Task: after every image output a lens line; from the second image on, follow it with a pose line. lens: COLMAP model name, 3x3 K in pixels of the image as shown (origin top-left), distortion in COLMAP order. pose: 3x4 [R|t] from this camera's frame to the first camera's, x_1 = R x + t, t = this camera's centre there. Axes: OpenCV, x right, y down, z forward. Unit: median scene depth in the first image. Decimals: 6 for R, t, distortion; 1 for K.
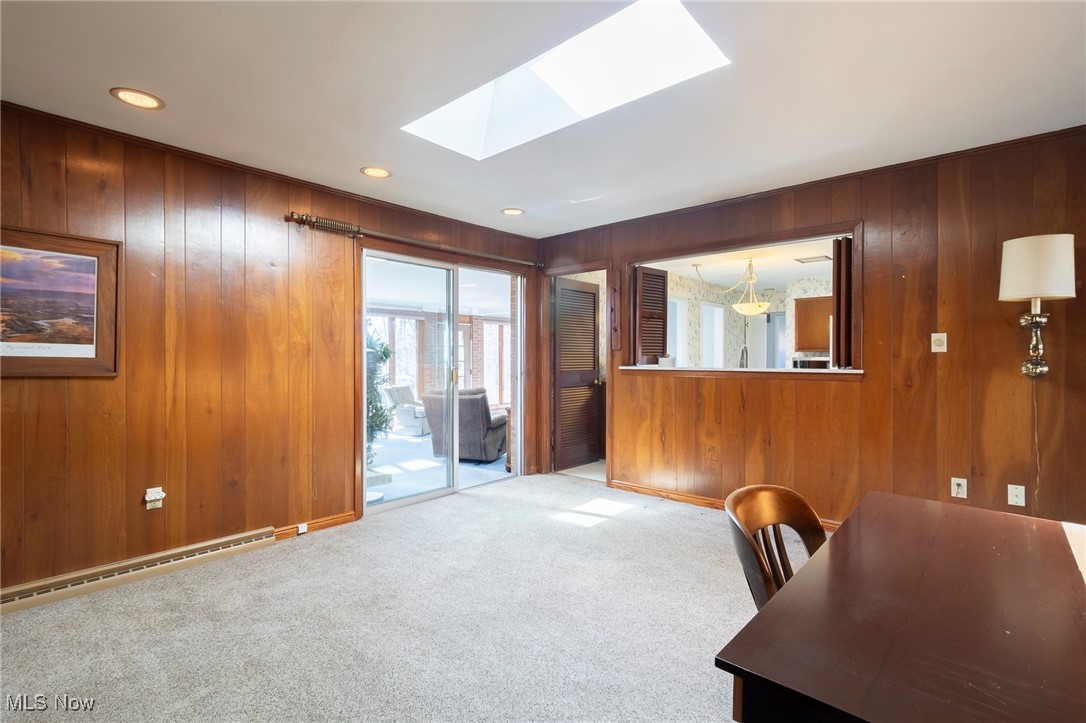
lens RADIAL K [[498.0, 0, 543.0], [0, 498.0, 361.5], [0, 0, 1]] dist [-0.000920, 0.000181]
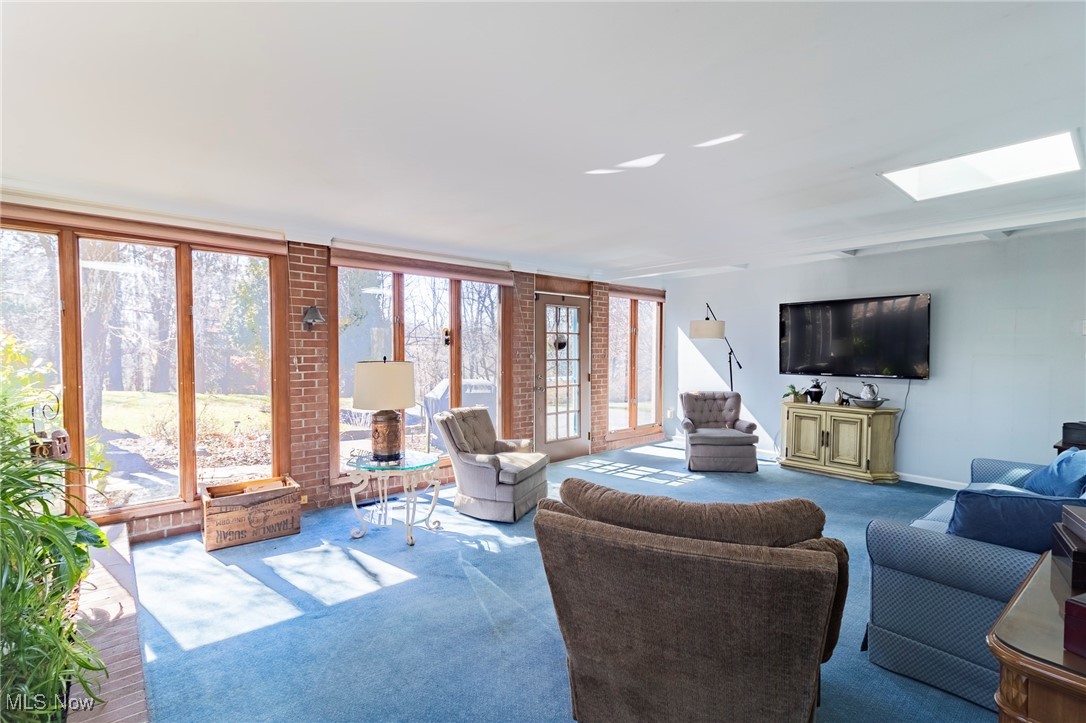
lens RADIAL K [[498.0, 0, 543.0], [0, 498.0, 361.5], [0, 0, 1]] dist [-0.000920, 0.000181]
pose [[0.988273, 0.000804, -0.152696, -0.121486], [0.001030, 0.999928, 0.011934, -0.006088], [0.152695, -0.011951, 0.988201, 0.458940]]
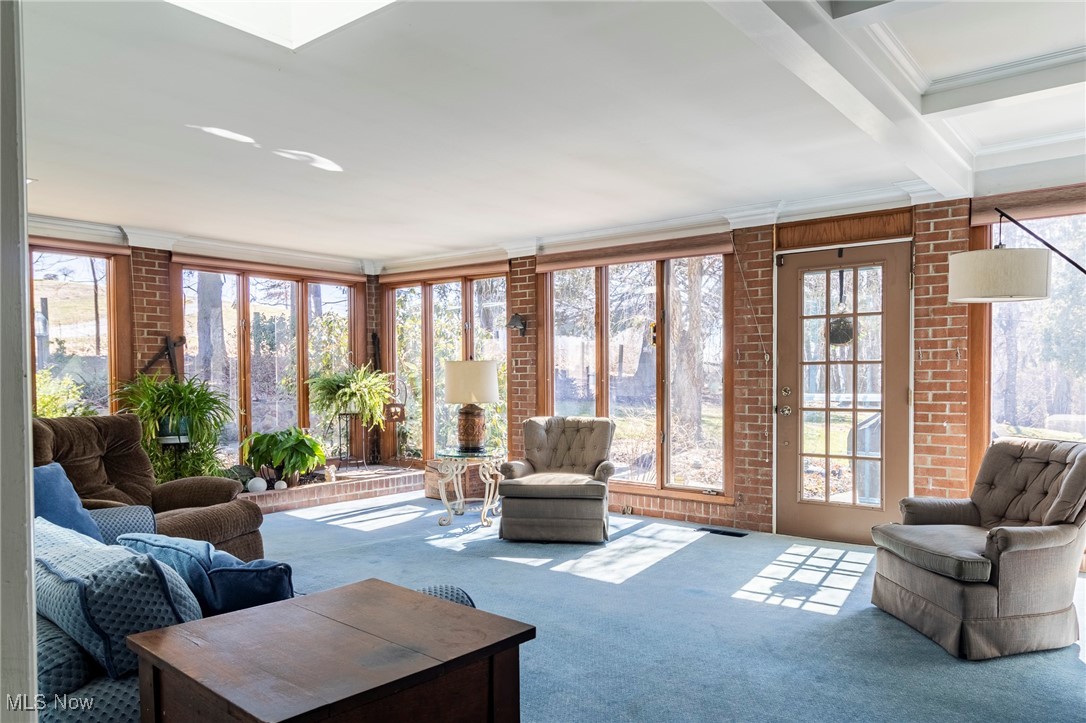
lens RADIAL K [[735.7, 0, 540.1], [0, 735.7, 381.7], [0, 0, 1]] dist [0.001849, 0.000496]
pose [[0.026627, 0.016550, -0.999508, 0.297702], [-0.000368, 0.999863, 0.016546, 0.003693], [0.999645, -0.000072, 0.026629, 0.835557]]
